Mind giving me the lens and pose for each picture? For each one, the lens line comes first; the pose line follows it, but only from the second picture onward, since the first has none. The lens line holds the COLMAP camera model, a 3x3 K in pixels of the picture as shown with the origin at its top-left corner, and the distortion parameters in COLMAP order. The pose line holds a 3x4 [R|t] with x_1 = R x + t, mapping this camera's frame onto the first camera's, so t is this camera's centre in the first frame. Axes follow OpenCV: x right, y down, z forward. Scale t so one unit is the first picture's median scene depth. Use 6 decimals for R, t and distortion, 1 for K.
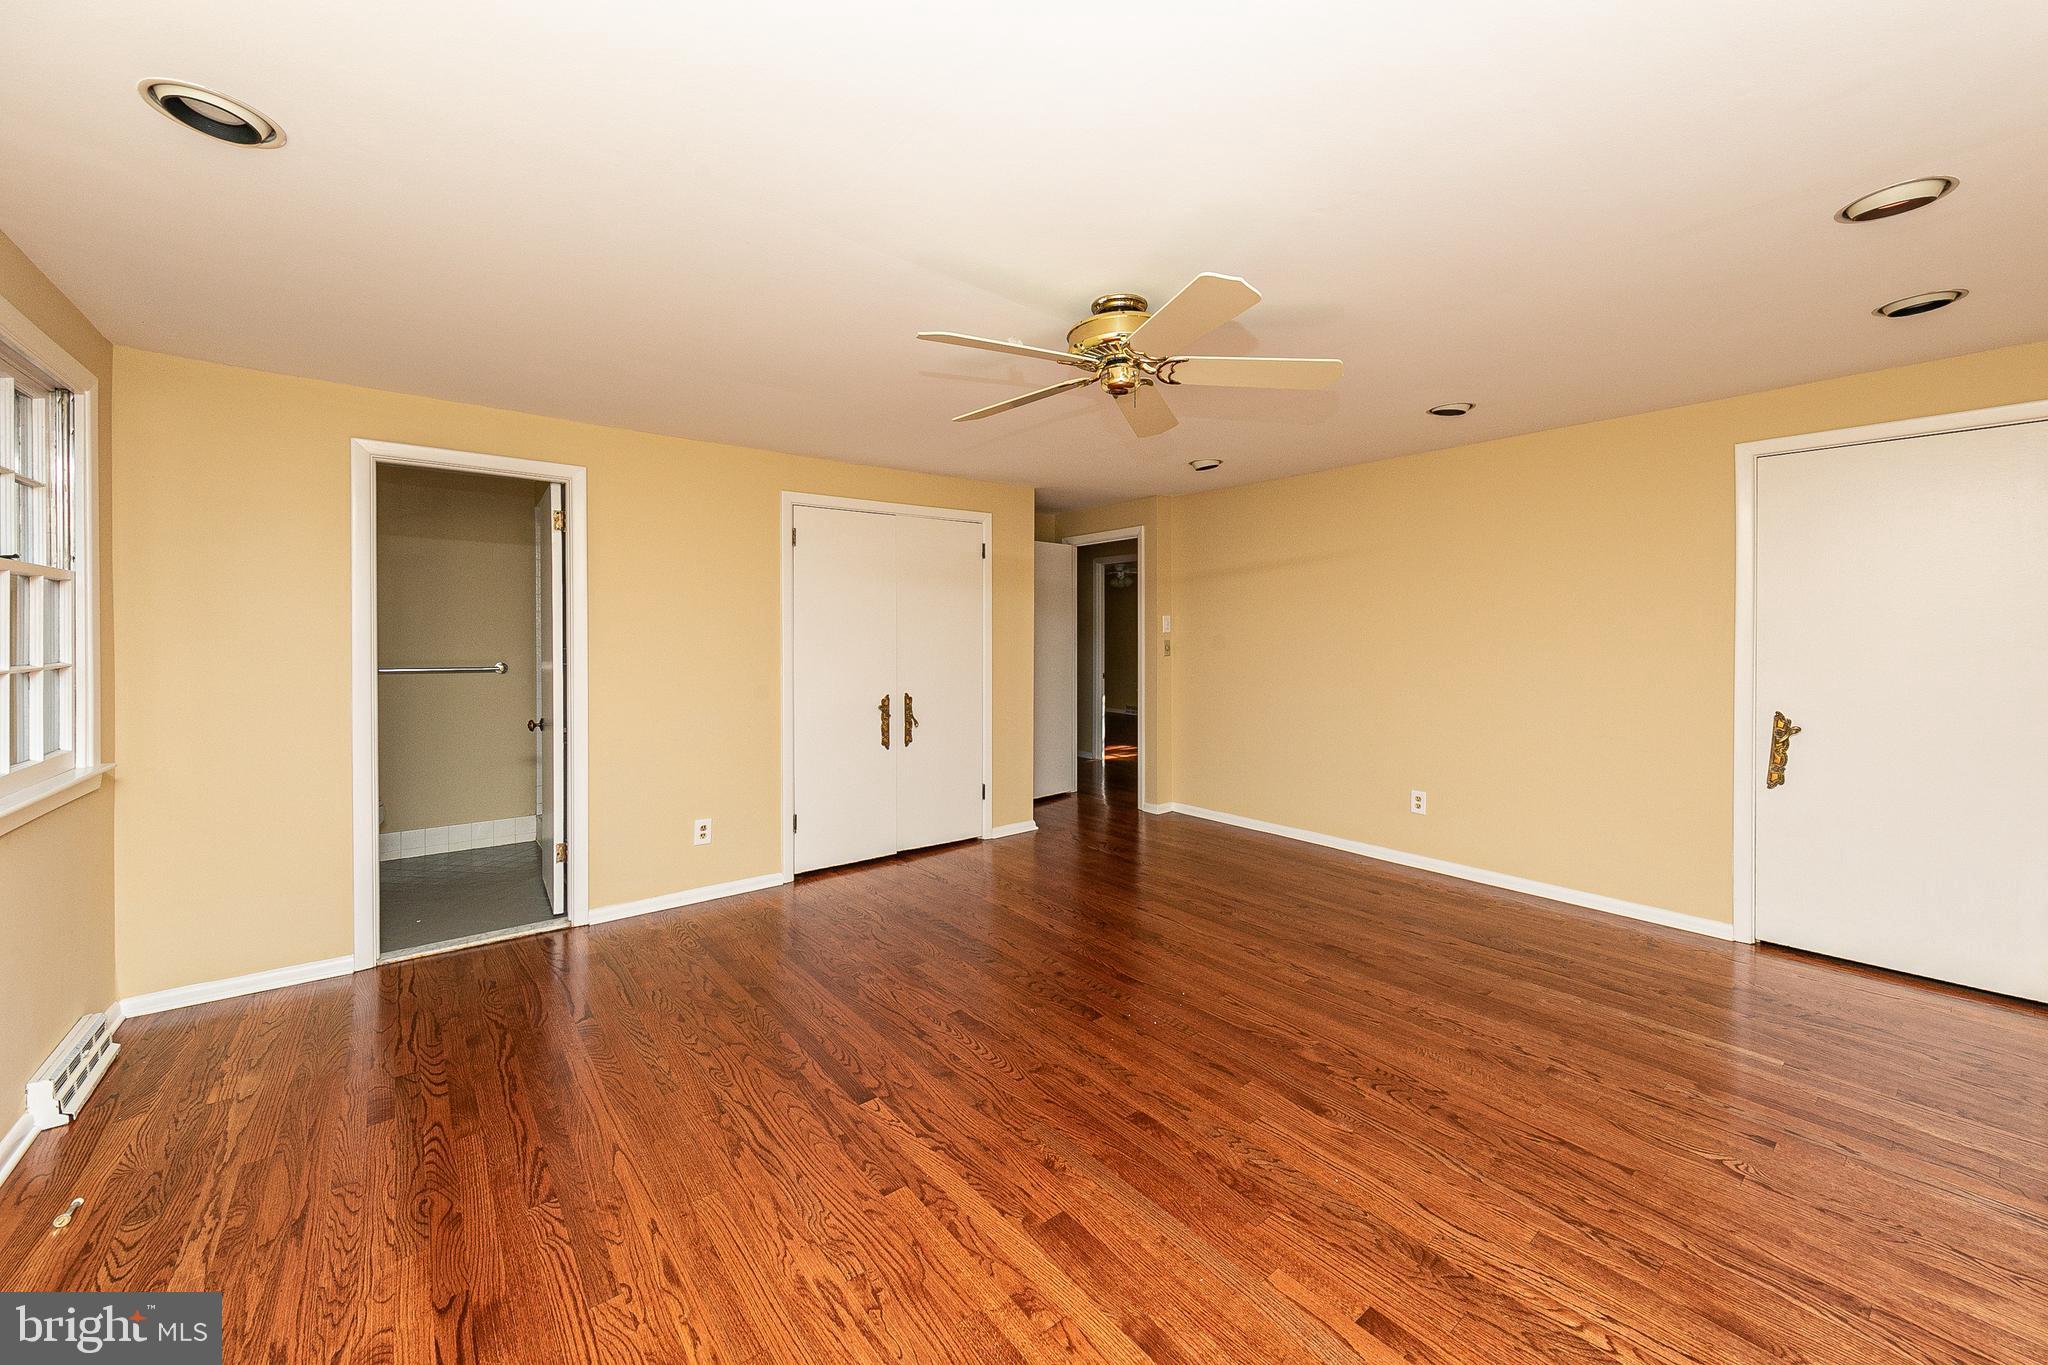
lens RADIAL K [[787.0, 0, 1032.9], [0, 787.0, 638.5], [0, 0, 1]] dist [0.000839, 0.000392]
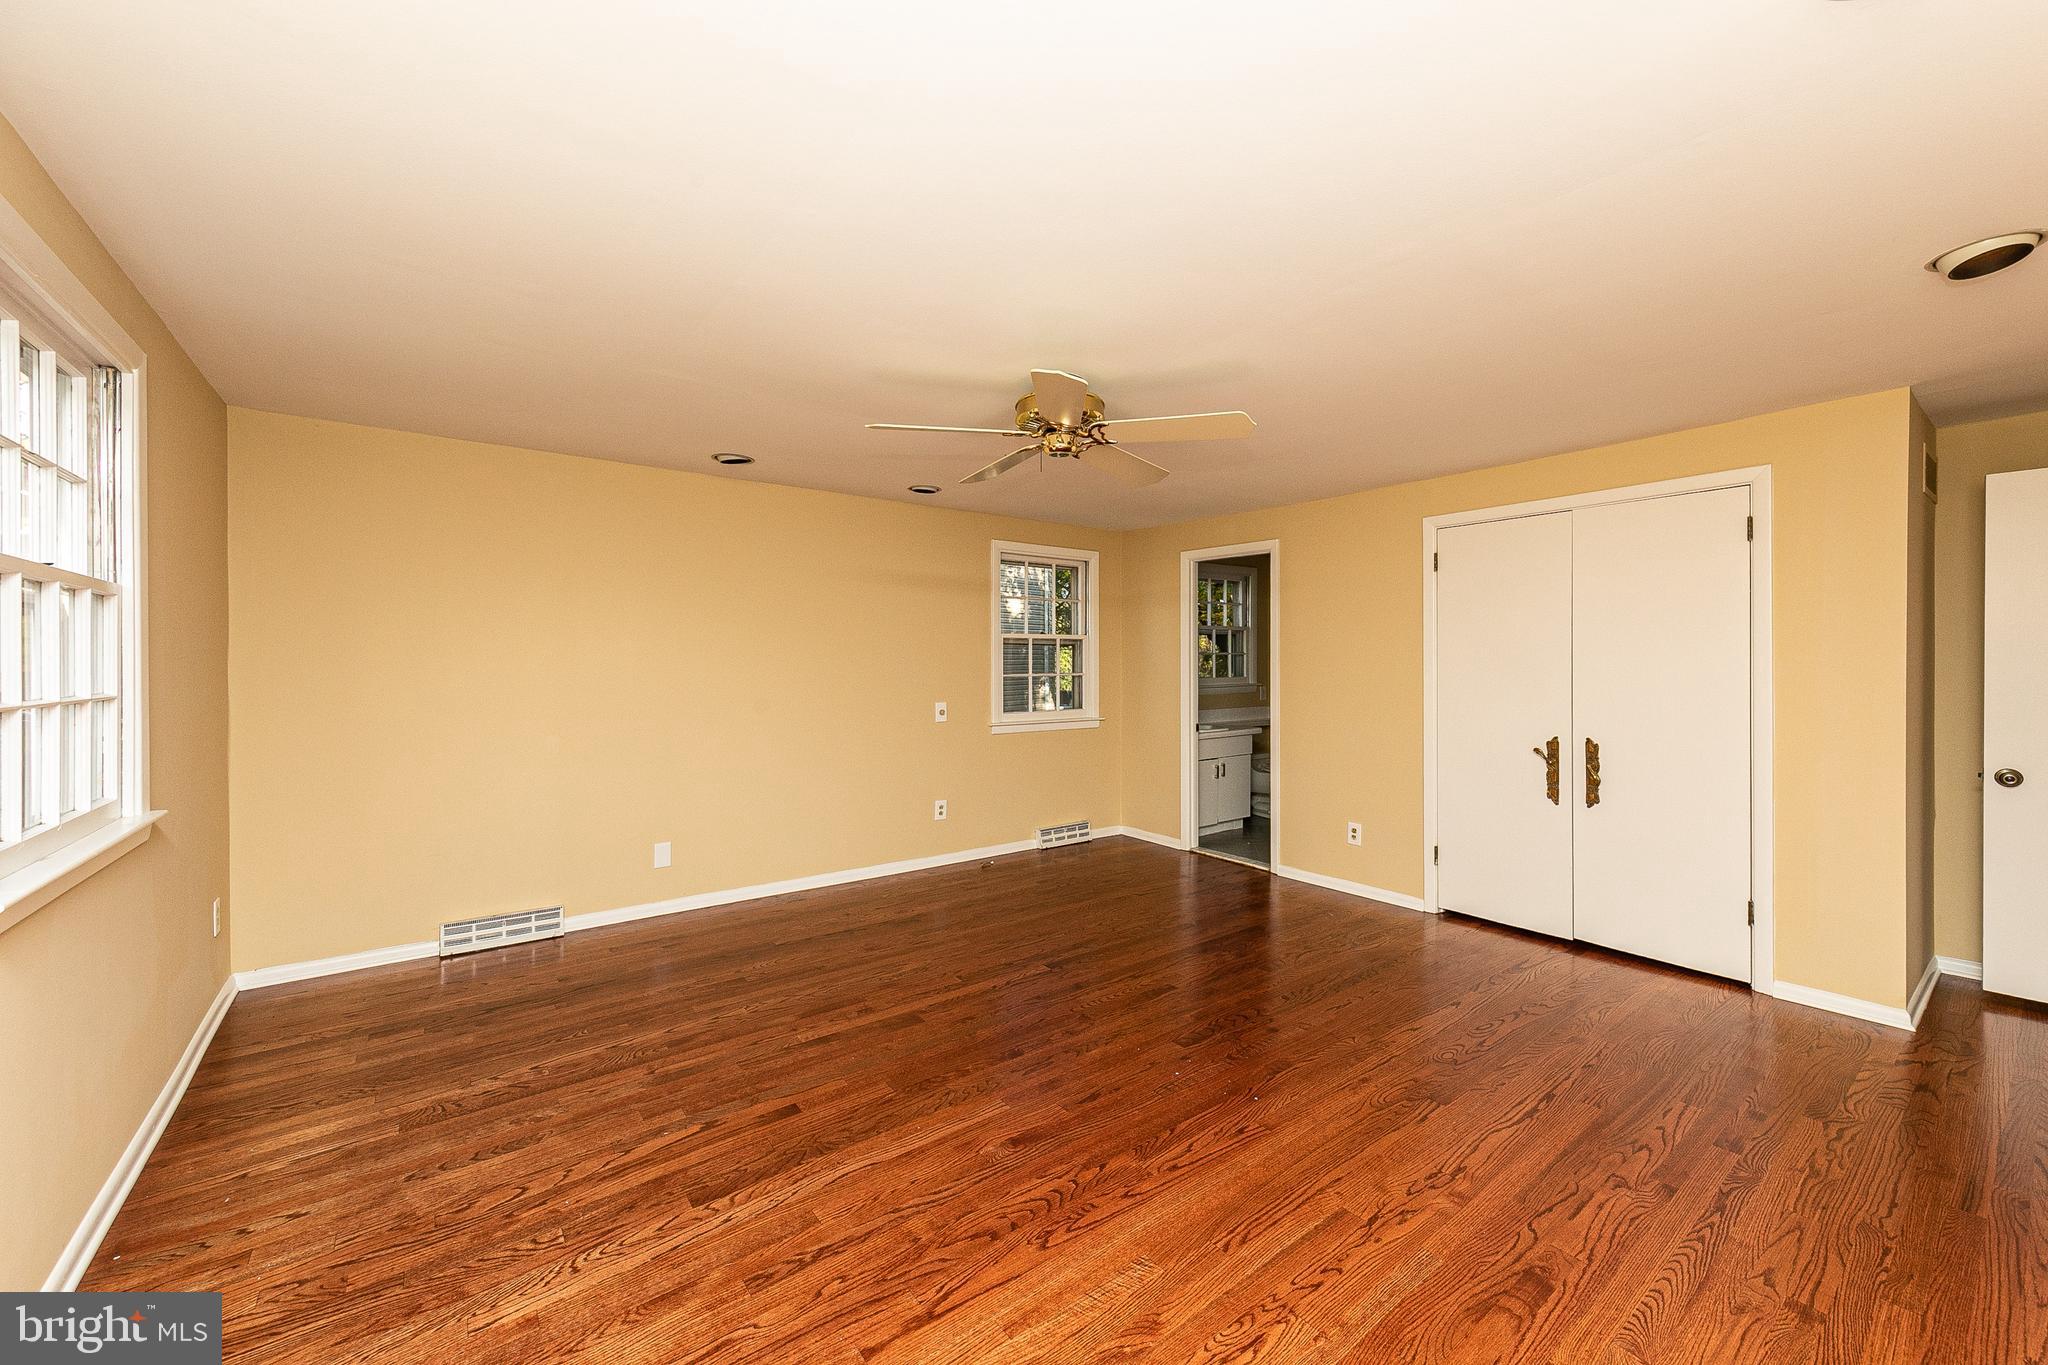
lens RADIAL K [[787.0, 0, 1032.9], [0, 787.0, 638.5], [0, 0, 1]] dist [0.000839, 0.000392]
pose [[-0.028206, -0.026144, -0.999260, 1.274399], [-0.008001, 0.999632, -0.025928, -0.004908], [0.999570, 0.007264, -0.028405, 0.975334]]
